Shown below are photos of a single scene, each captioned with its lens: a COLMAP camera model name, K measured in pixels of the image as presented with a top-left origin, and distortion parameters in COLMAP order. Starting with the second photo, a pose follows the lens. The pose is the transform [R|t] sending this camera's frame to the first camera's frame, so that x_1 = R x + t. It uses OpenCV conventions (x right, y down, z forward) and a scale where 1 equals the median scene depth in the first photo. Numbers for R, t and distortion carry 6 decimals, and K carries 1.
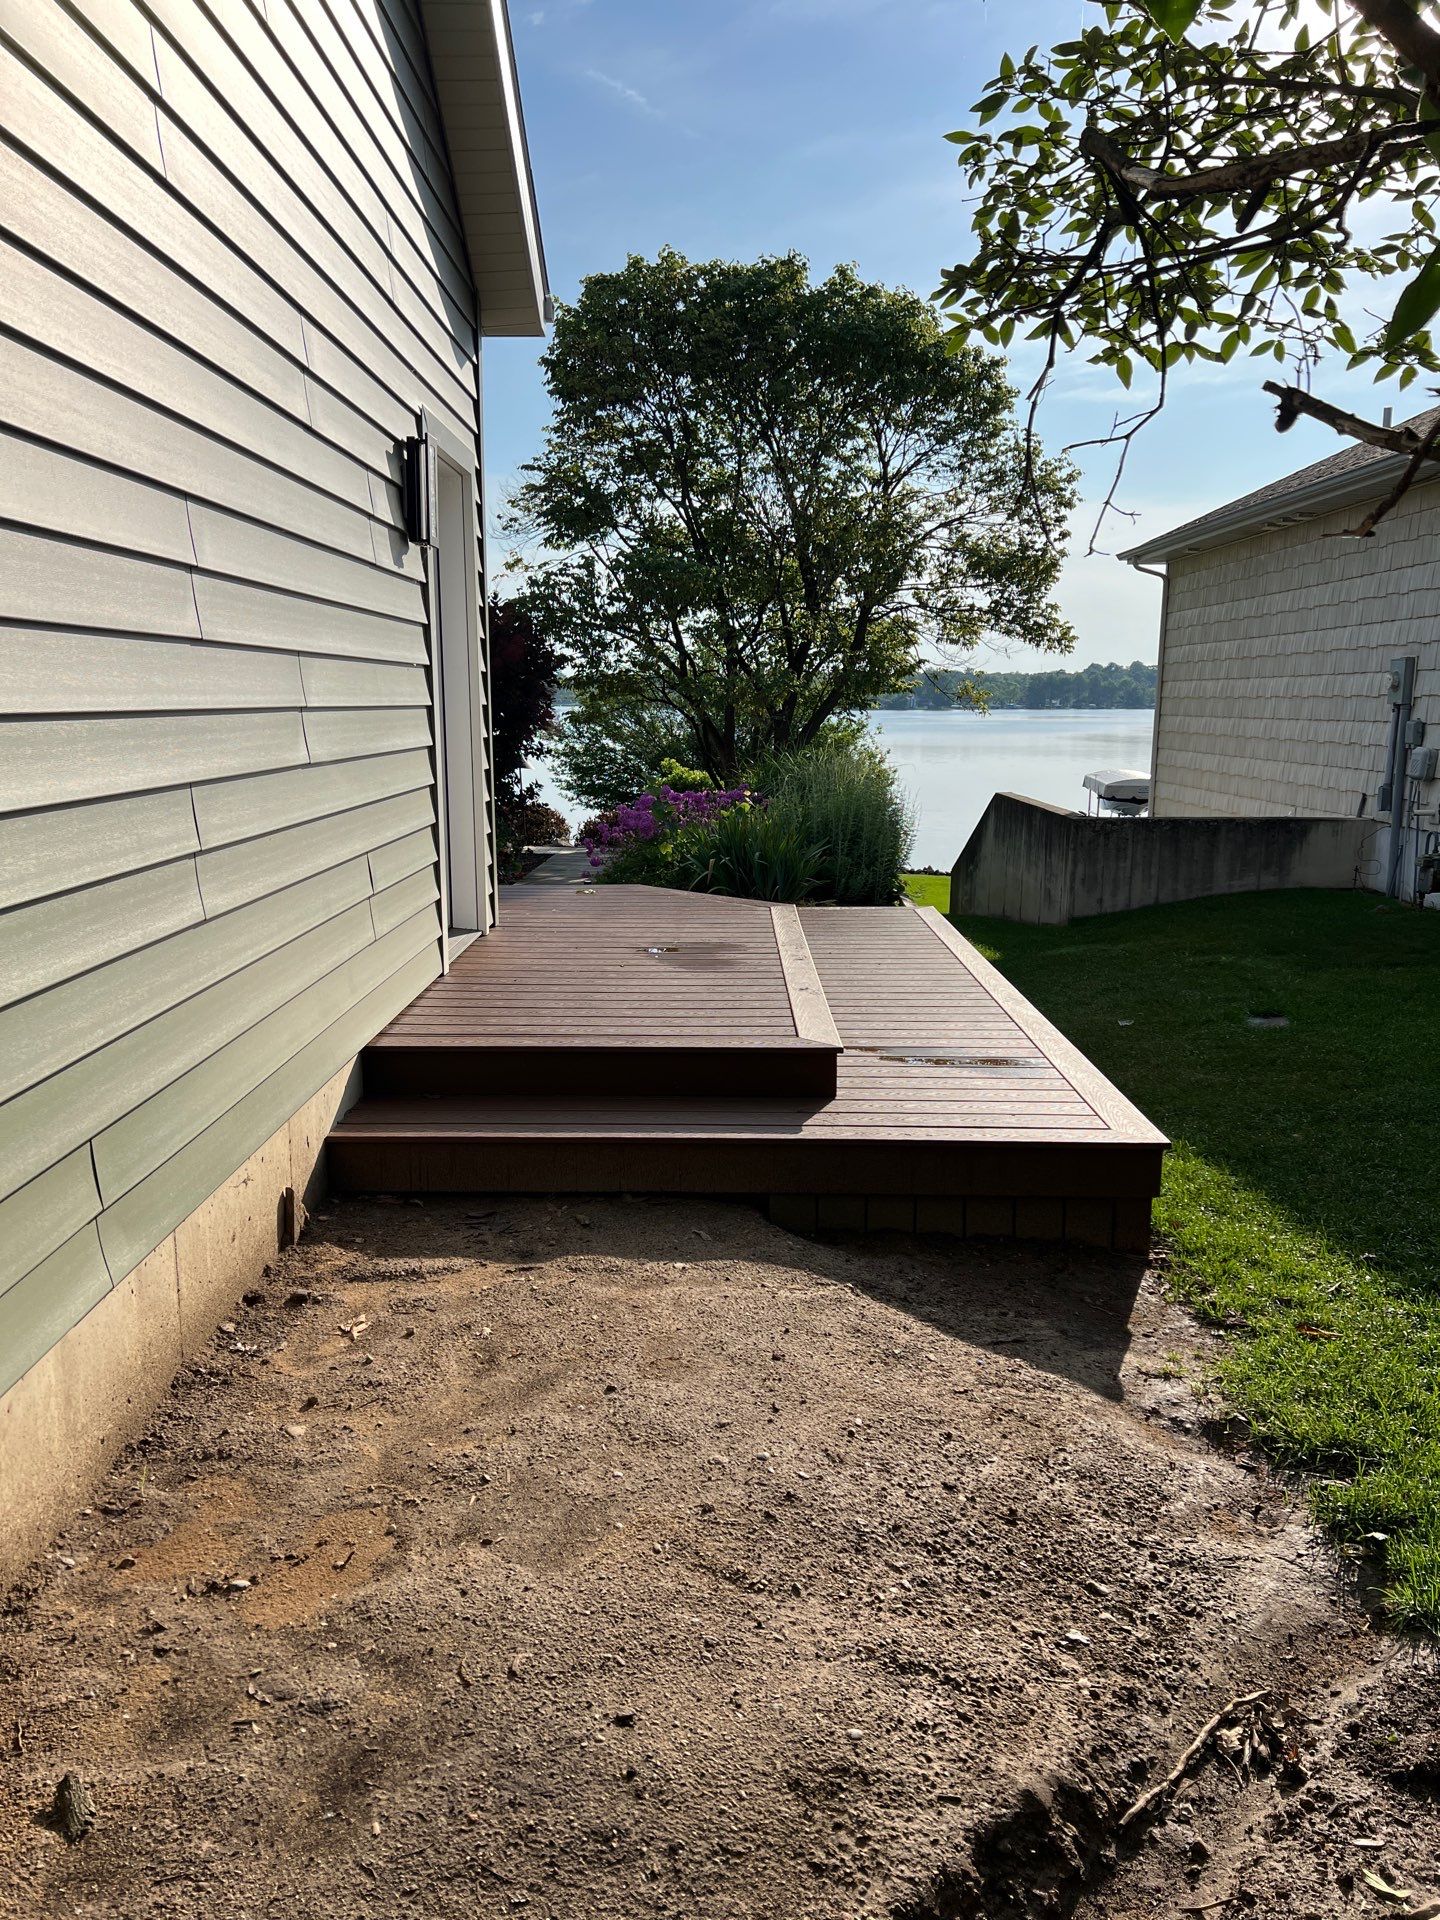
lens RADIAL K [[1434.8, 0, 706.2], [0, 1434.8, 967.4], [0, 0, 1]] dist [0.056168, -0.059068]
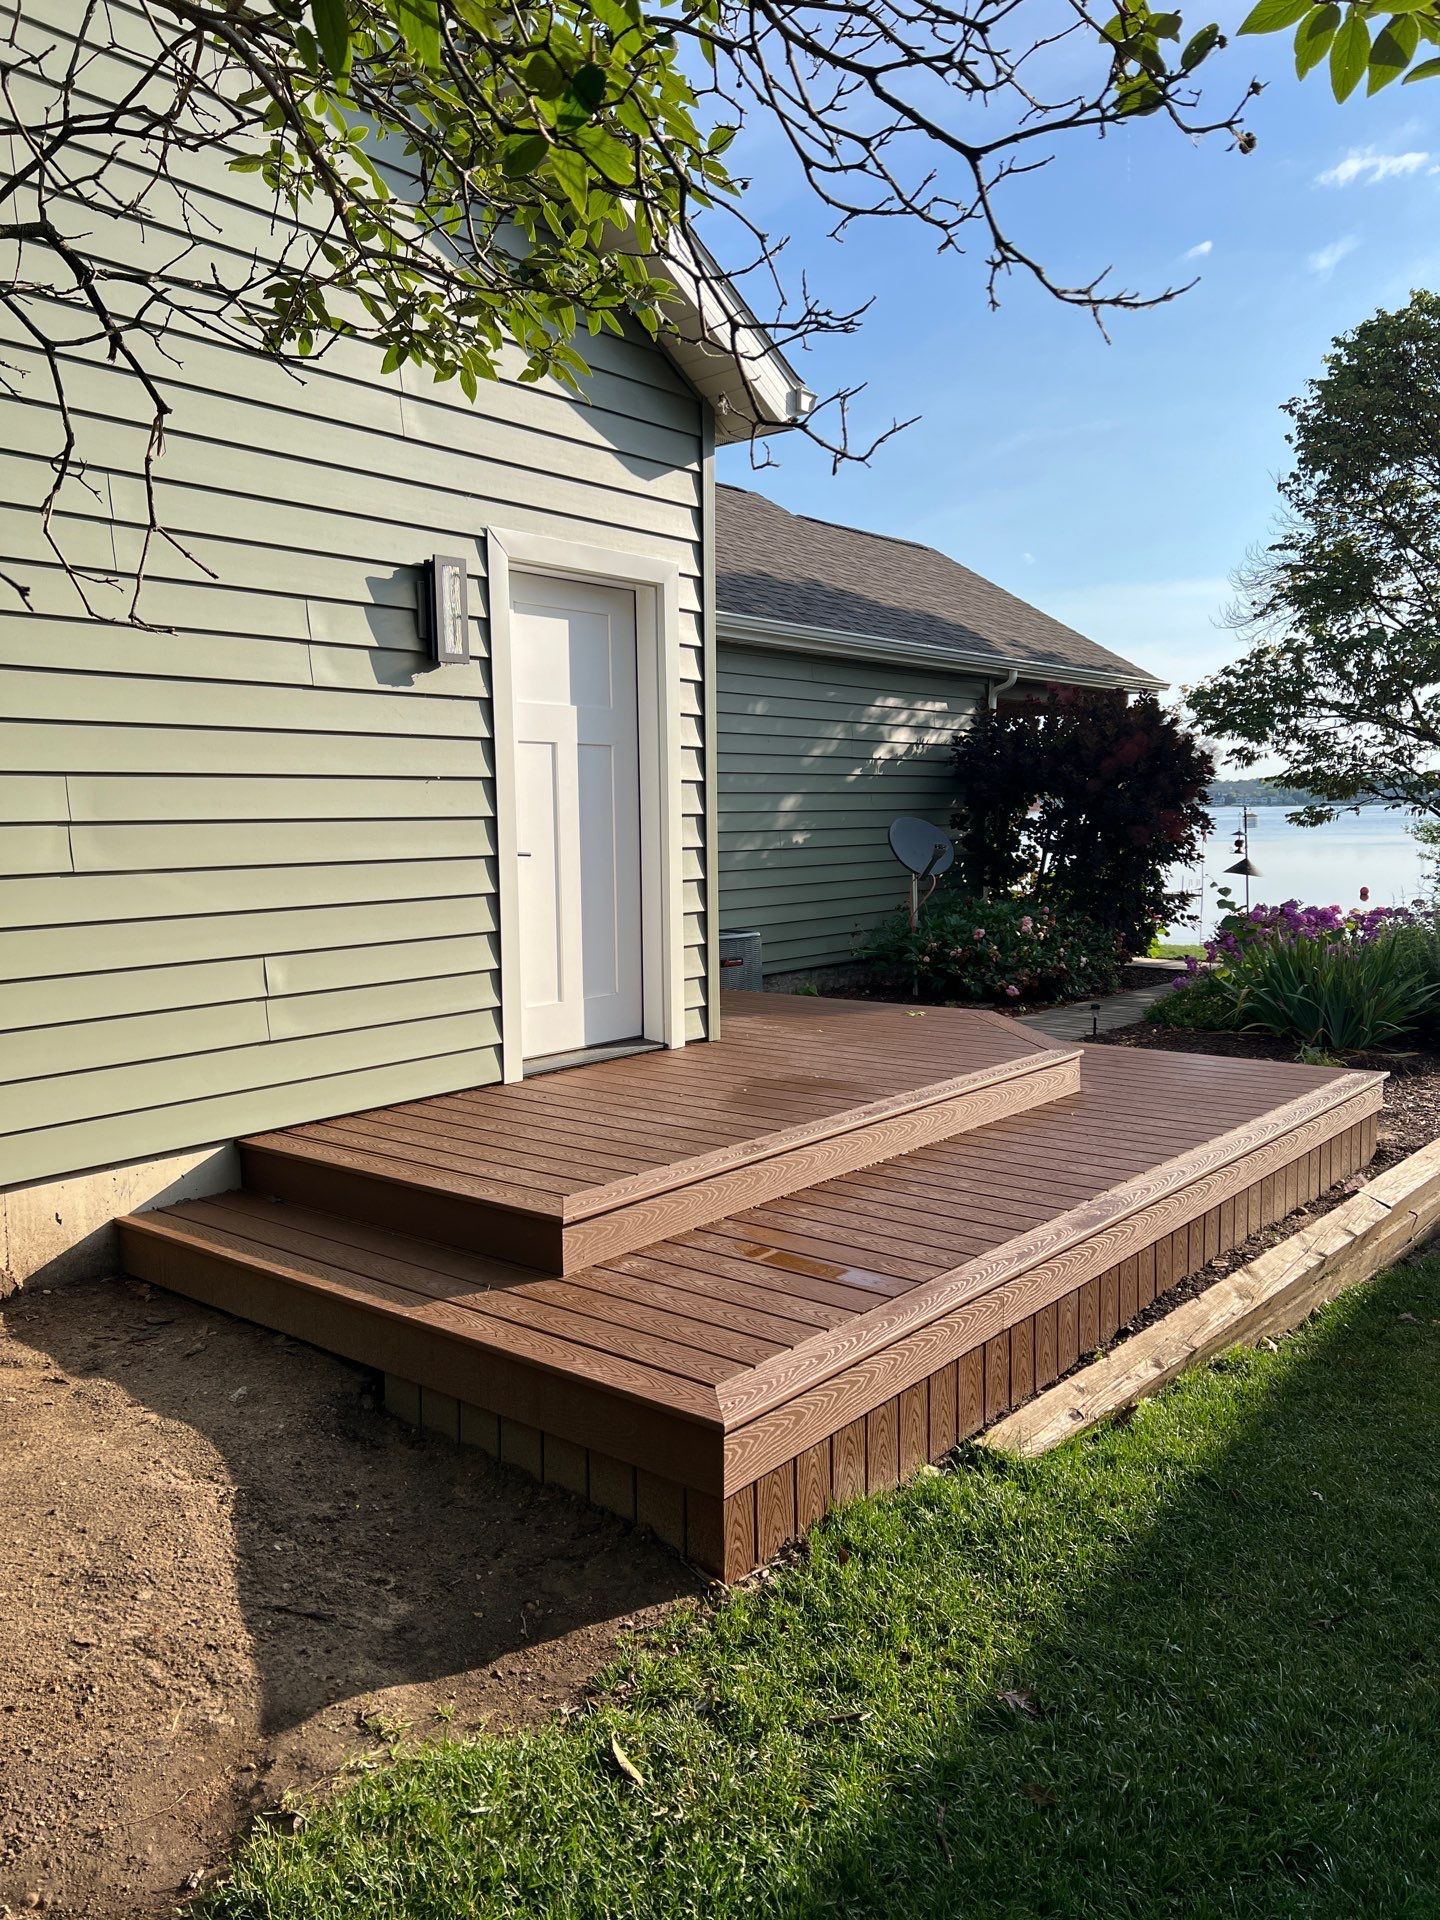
lens RADIAL K [[1434.8, 0, 706.2], [0, 1434.8, 967.4], [0, 0, 1]] dist [0.056168, -0.059068]
pose [[0.780243, 0.059850, -0.622606, 0.742925], [-0.103636, 0.994023, -0.034323, -0.077049], [0.616831, 0.091305, 0.781782, 0.418445]]
